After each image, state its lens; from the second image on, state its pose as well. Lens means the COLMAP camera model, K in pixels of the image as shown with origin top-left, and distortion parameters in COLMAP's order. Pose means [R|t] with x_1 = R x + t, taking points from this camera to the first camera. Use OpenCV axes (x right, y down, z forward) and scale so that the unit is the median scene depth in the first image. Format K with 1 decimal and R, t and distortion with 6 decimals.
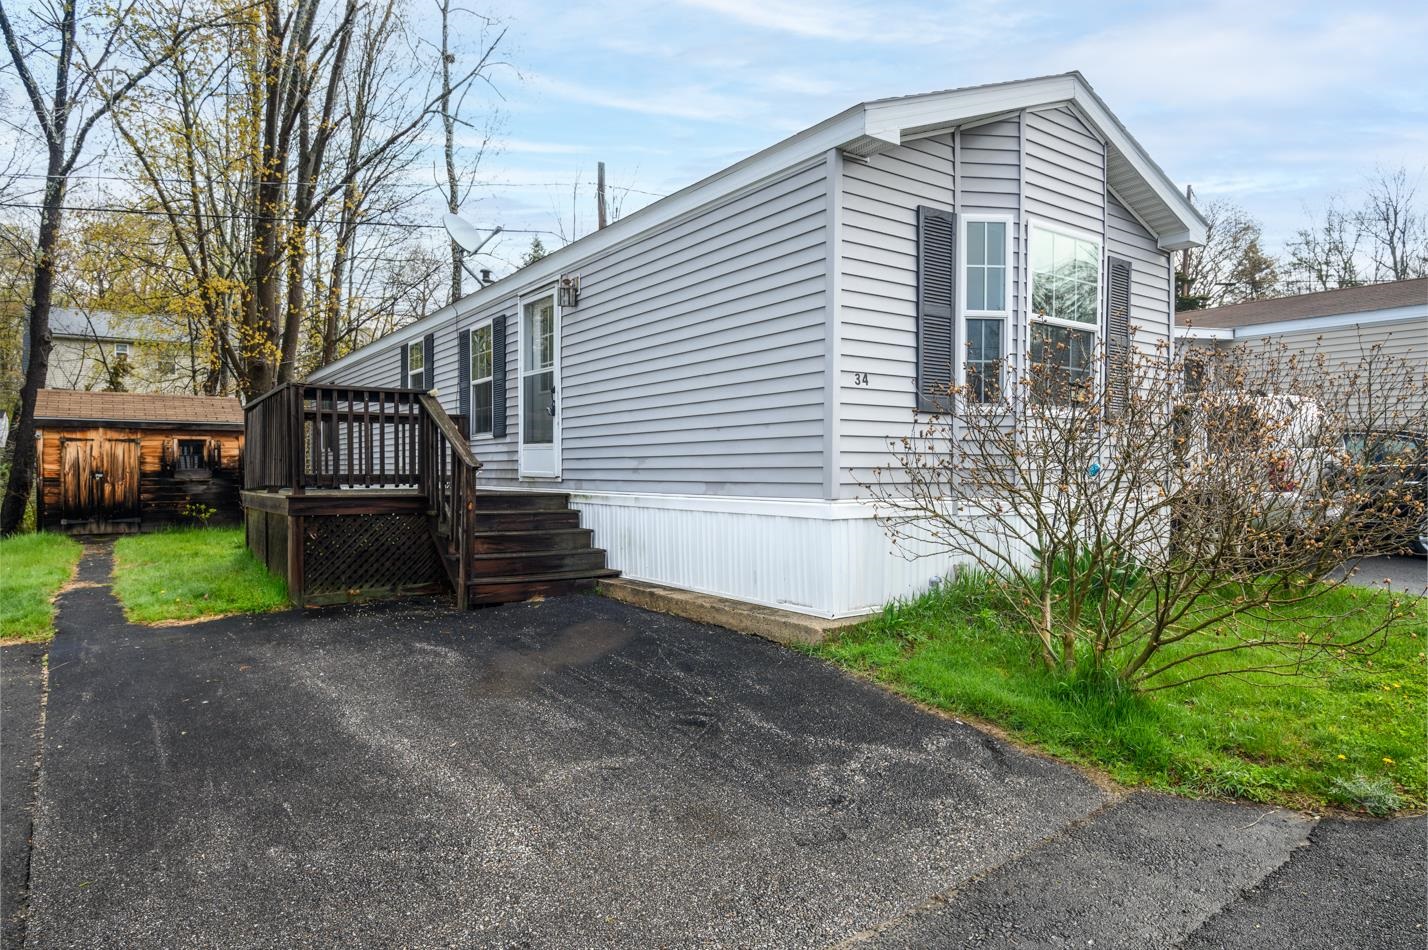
lens RADIAL K [[870.8, 0, 702.5], [0, 870.8, 483.0], [0, 0, 1]] dist [-0.027901, -0.000265]
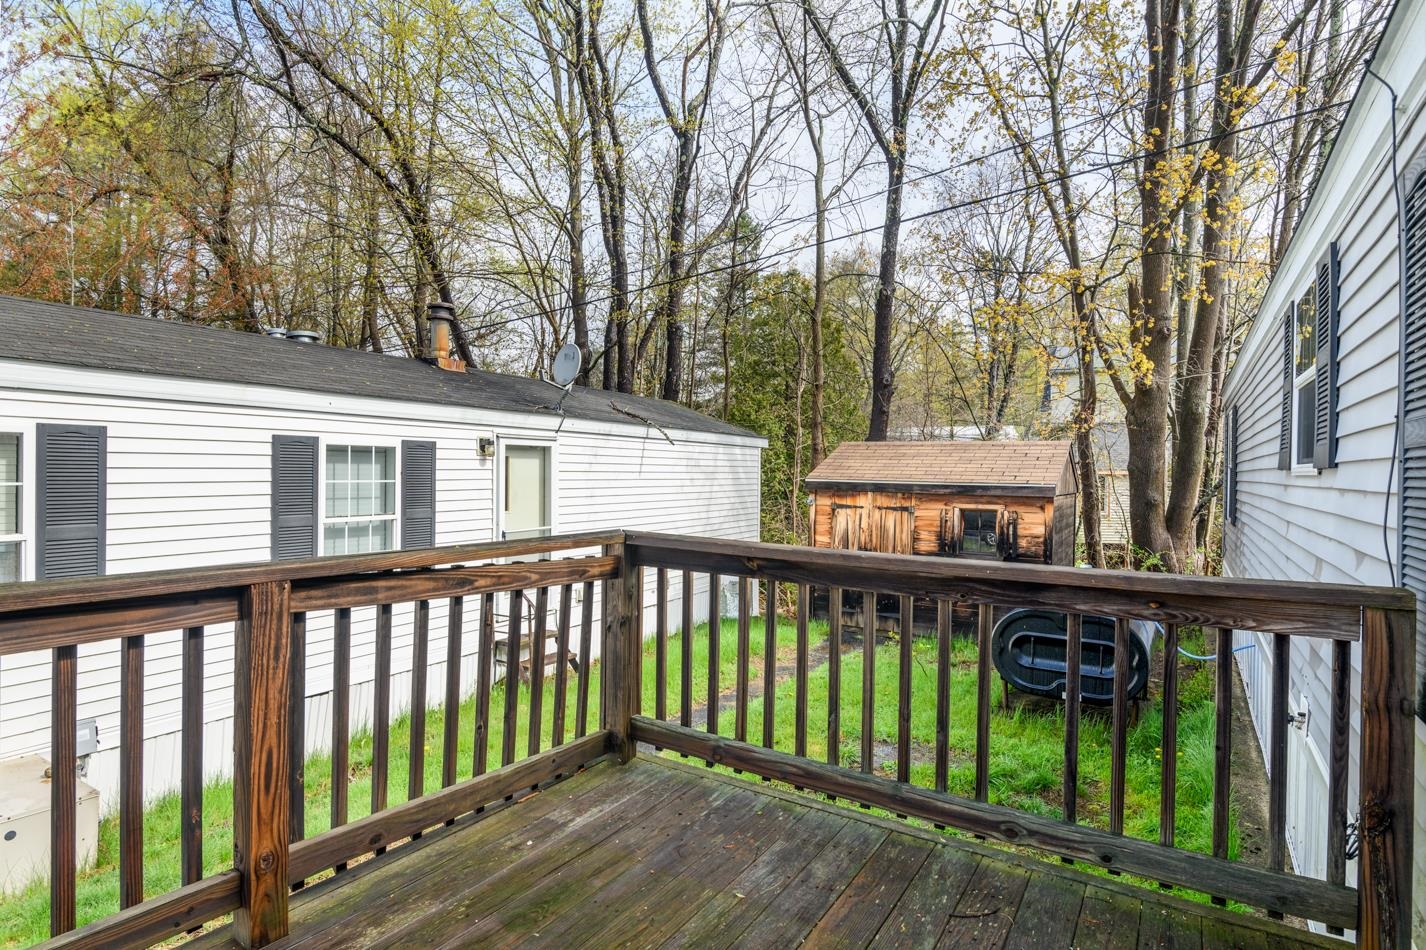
lens RADIAL K [[750.6, 0, 708.9], [0, 750.6, 473.4], [0, 0, 1]] dist [-0.013758, -0.005769]
pose [[0.389073, 0.007783, -0.921174, -0.134514], [-0.027691, 0.999611, -0.003251, -0.073052], [0.920791, 0.026773, 0.389137, 0.591734]]
